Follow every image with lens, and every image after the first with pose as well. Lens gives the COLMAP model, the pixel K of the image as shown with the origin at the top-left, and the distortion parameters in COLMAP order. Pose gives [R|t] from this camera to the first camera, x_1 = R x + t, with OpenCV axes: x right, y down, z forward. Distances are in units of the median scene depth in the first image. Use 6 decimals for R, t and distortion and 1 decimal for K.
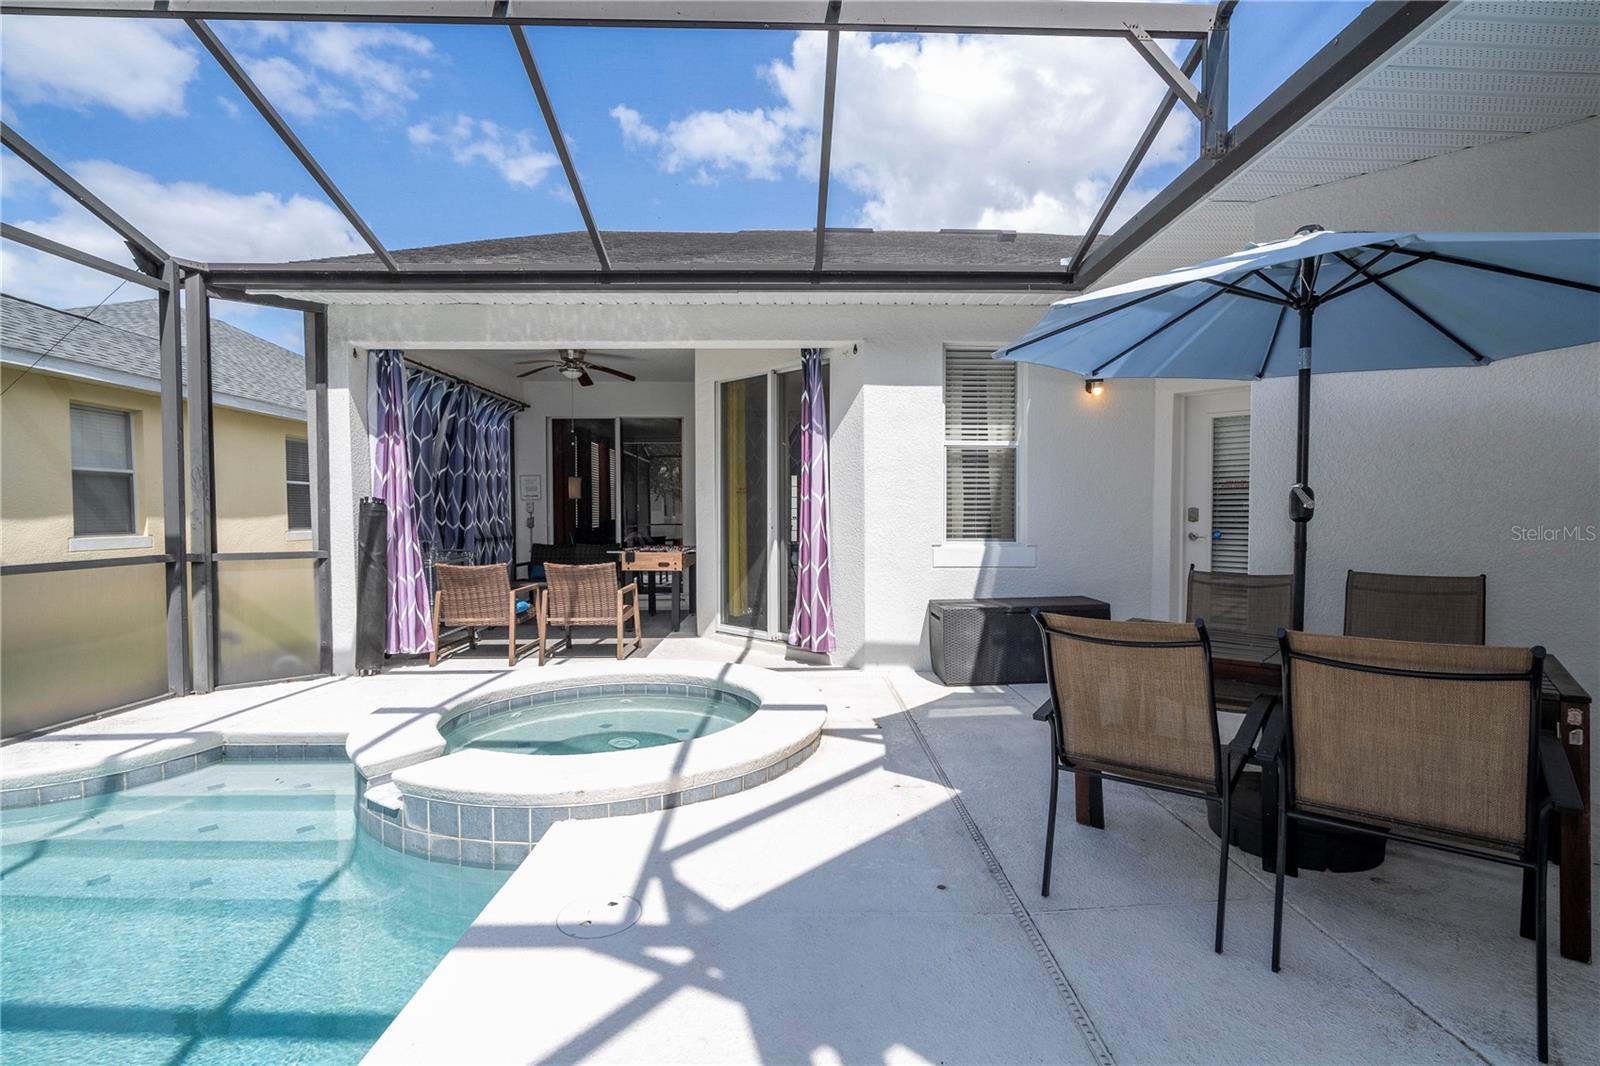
lens RADIAL K [[713.9, 0, 807.7], [0, 713.9, 528.0], [0, 0, 1]] dist [0.002415, 0.000744]
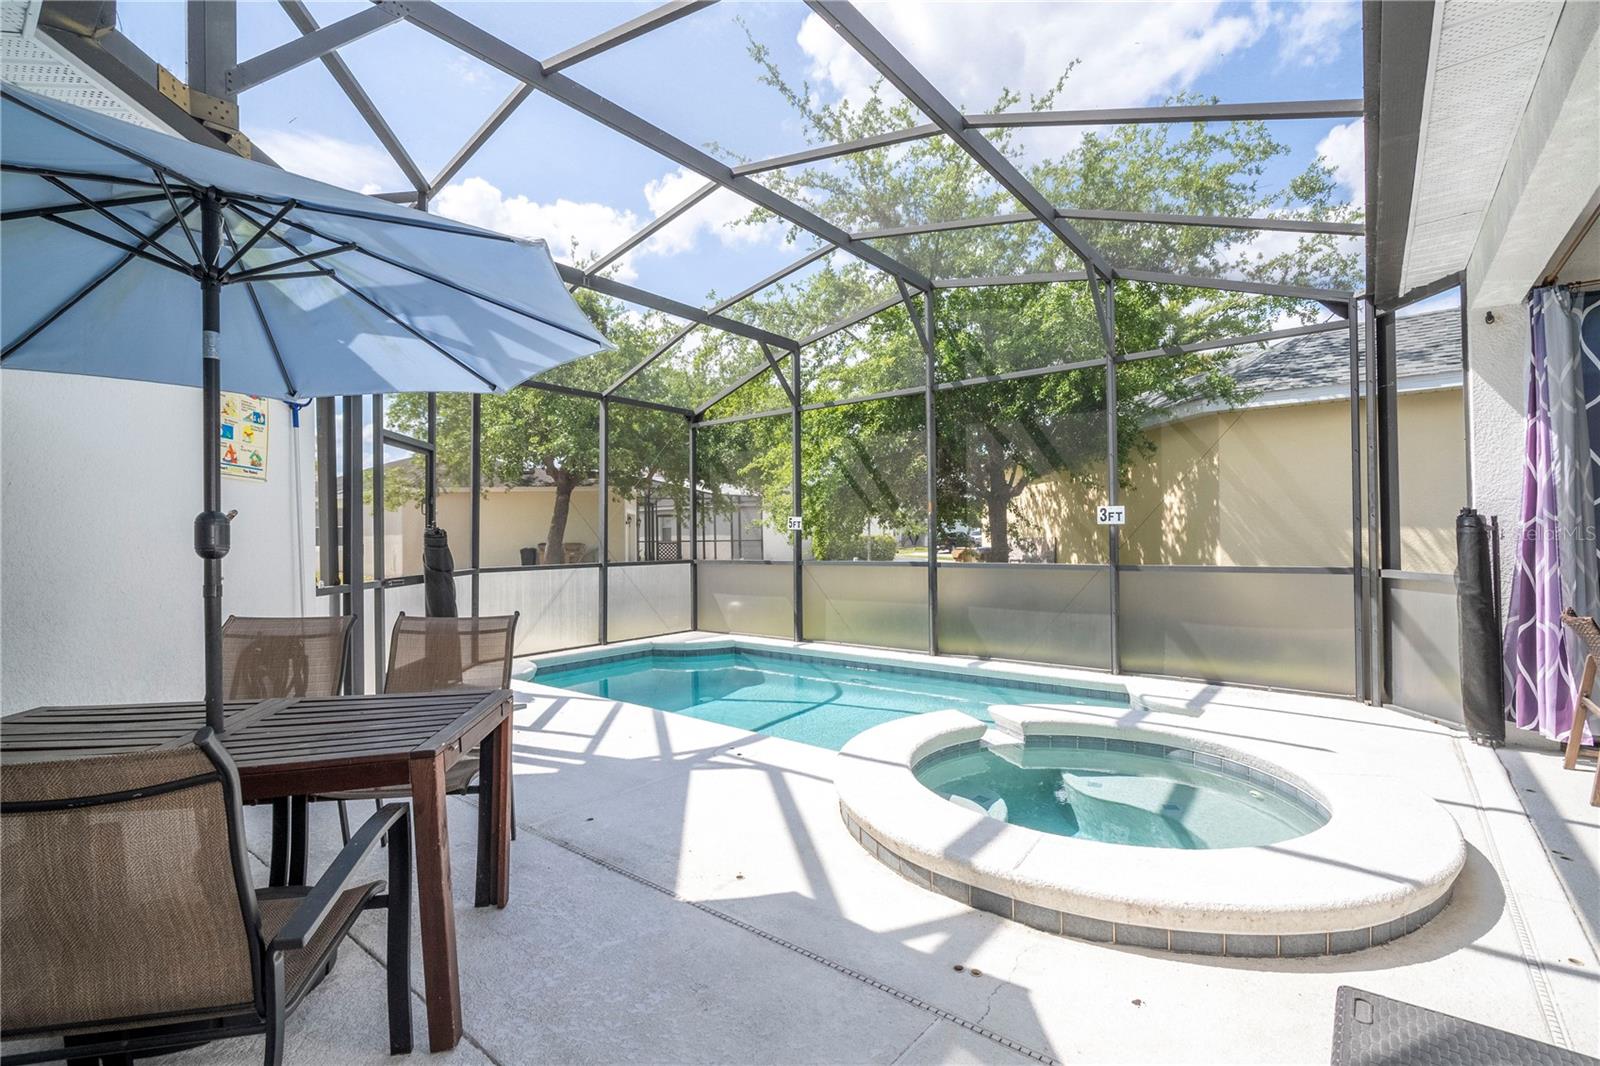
lens RADIAL K [[713.9, 0, 807.7], [0, 713.9, 528.0], [0, 0, 1]] dist [0.002415, 0.000744]
pose [[-0.626189, 0.003433, -0.779664, 0.460312], [-0.005929, 0.999940, 0.009164, -0.028120], [0.779649, 0.010361, -0.626132, 1.001547]]
